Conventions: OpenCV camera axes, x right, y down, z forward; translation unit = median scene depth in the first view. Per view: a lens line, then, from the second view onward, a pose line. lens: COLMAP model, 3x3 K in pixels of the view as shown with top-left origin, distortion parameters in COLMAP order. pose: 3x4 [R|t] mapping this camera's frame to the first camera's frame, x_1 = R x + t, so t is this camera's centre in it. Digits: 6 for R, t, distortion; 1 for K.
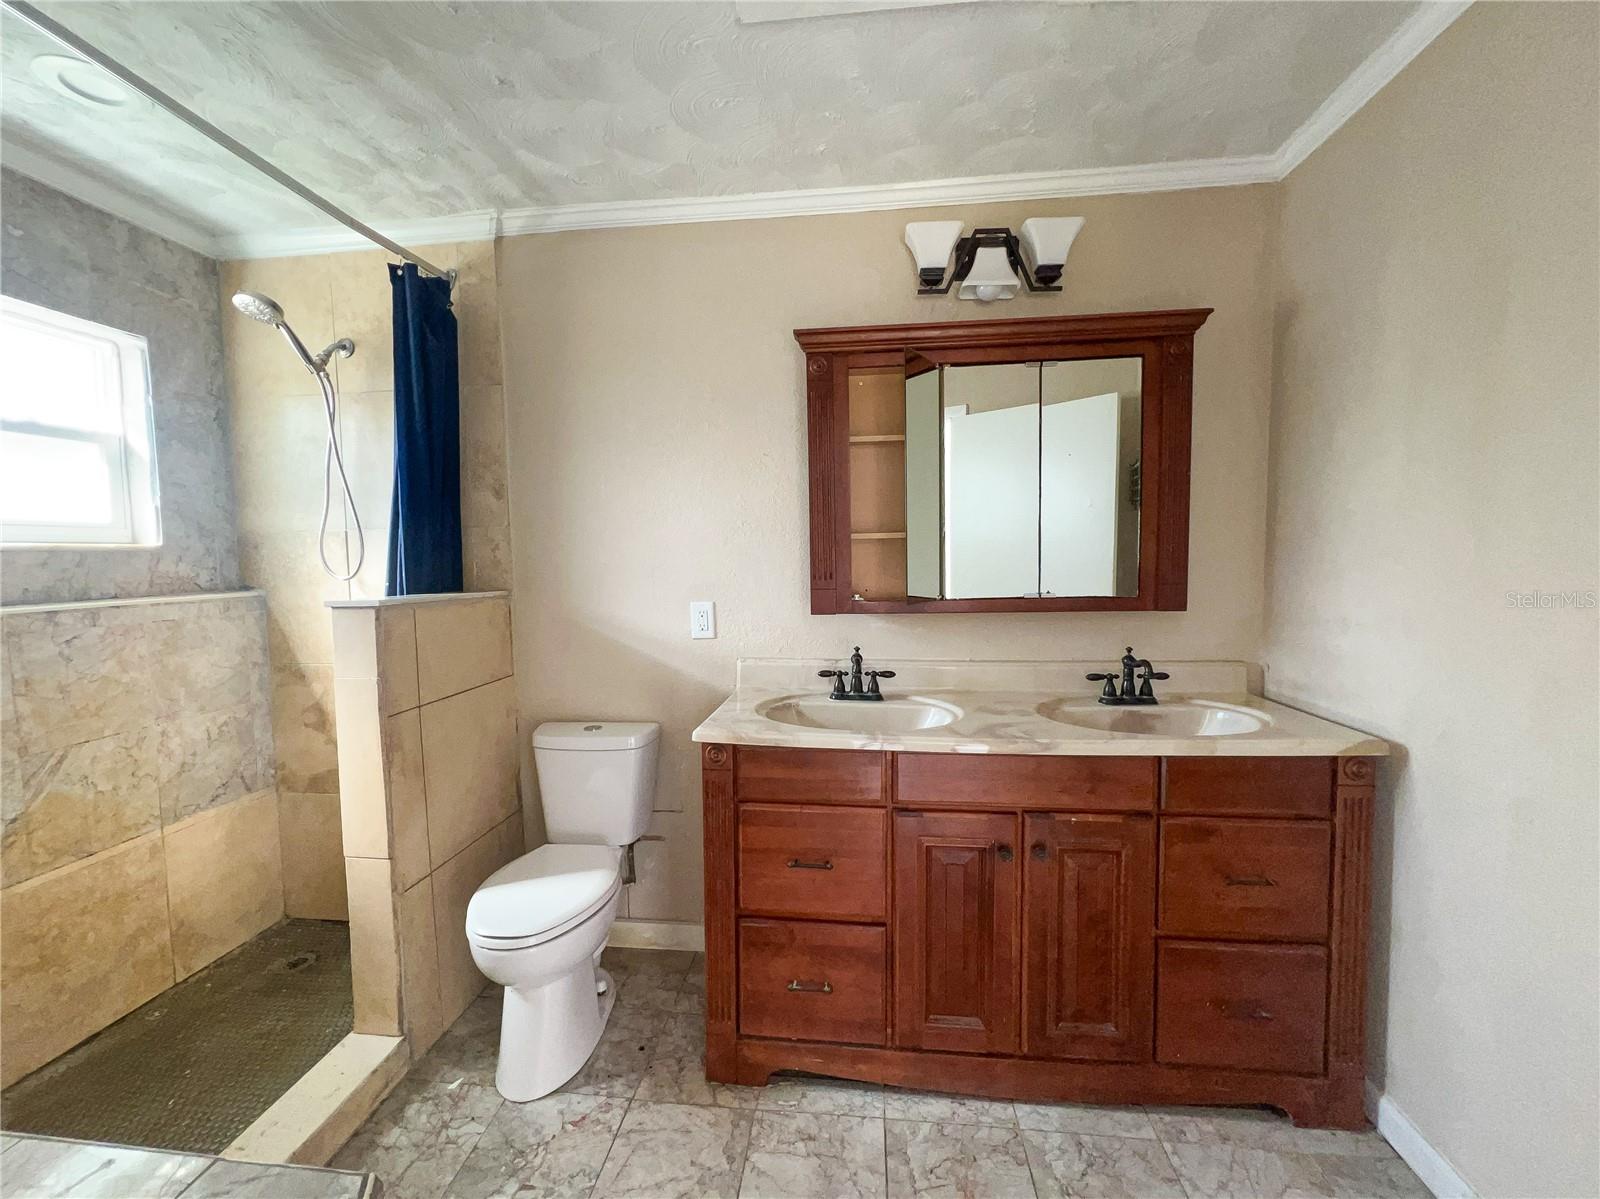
lens RADIAL K [[647.6, 0, 804.2], [0, 647.6, 594.0], [0, 0, 1]] dist [0.000344, 0.000438]
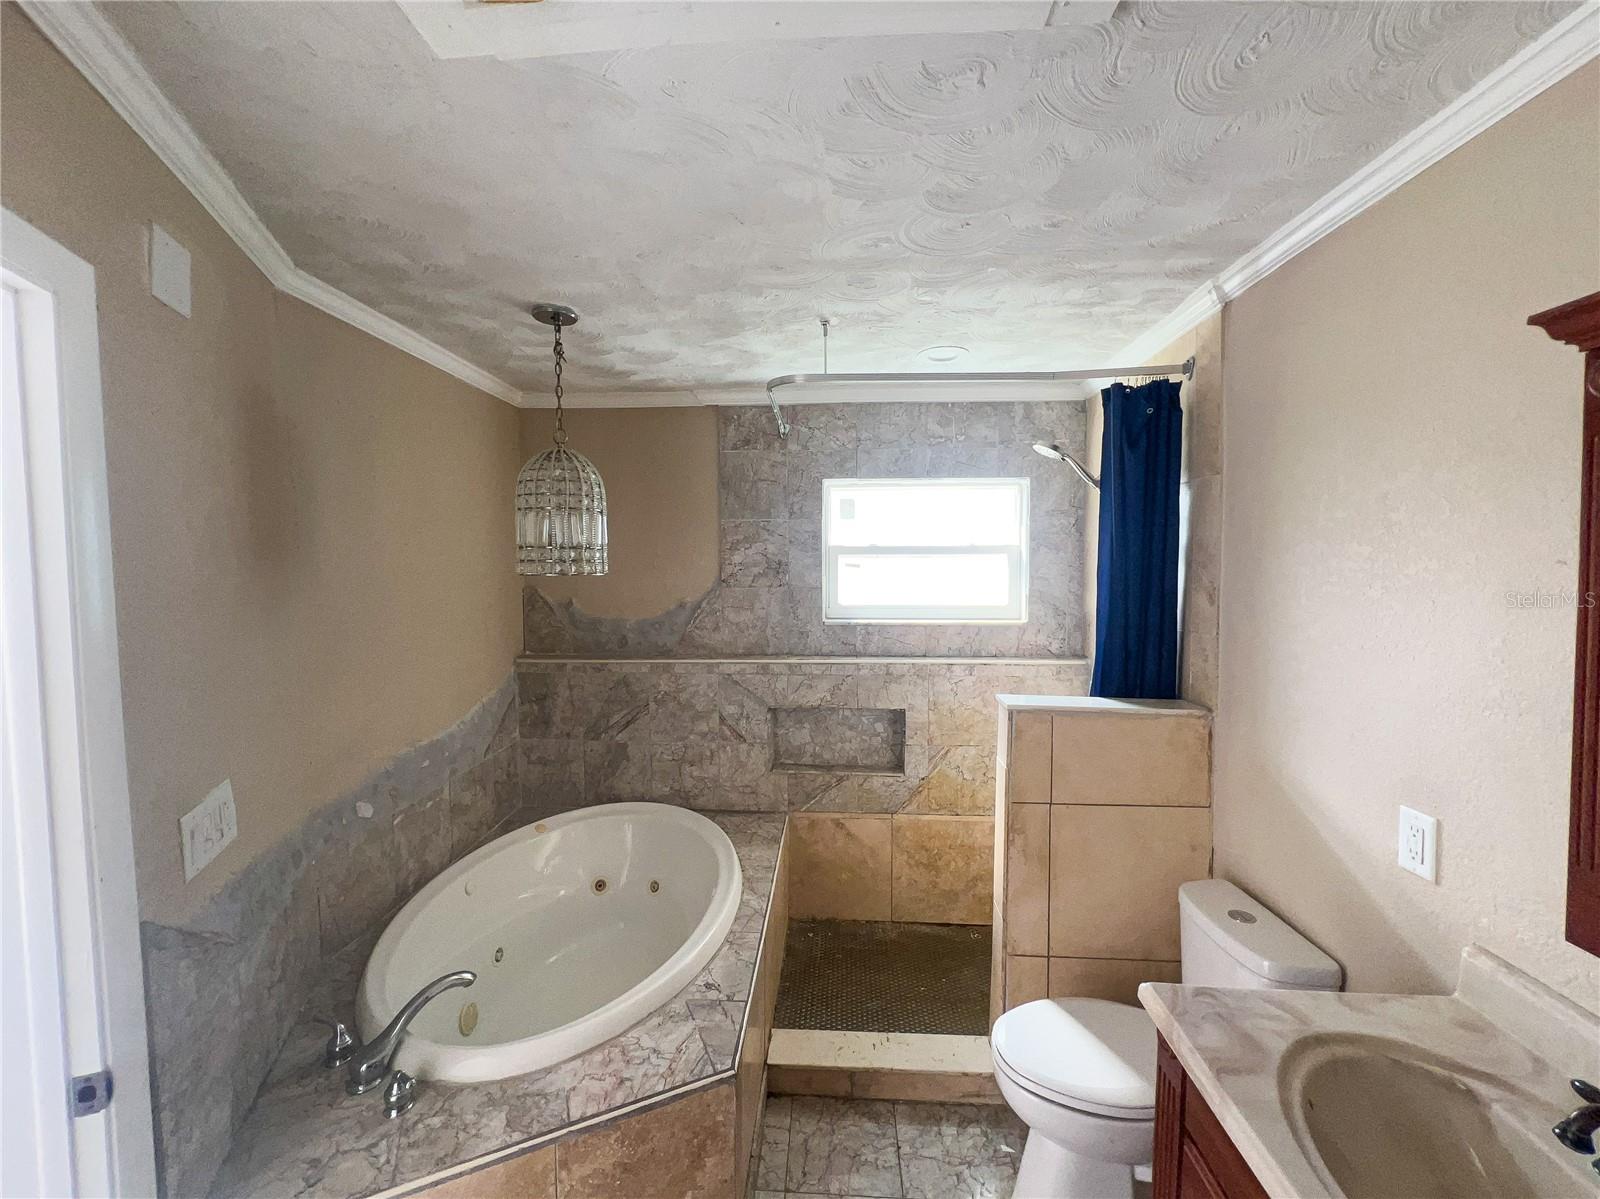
lens RADIAL K [[647.6, 0, 803.3], [0, 647.6, 600.9], [0, 0, 1]] dist [0.000344, 0.000438]
pose [[0.058132, 0.071034, -0.995778, 0.403446], [-0.067918, 0.995436, 0.067045, -0.191265], [0.995996, 0.063734, 0.062691, 0.442416]]
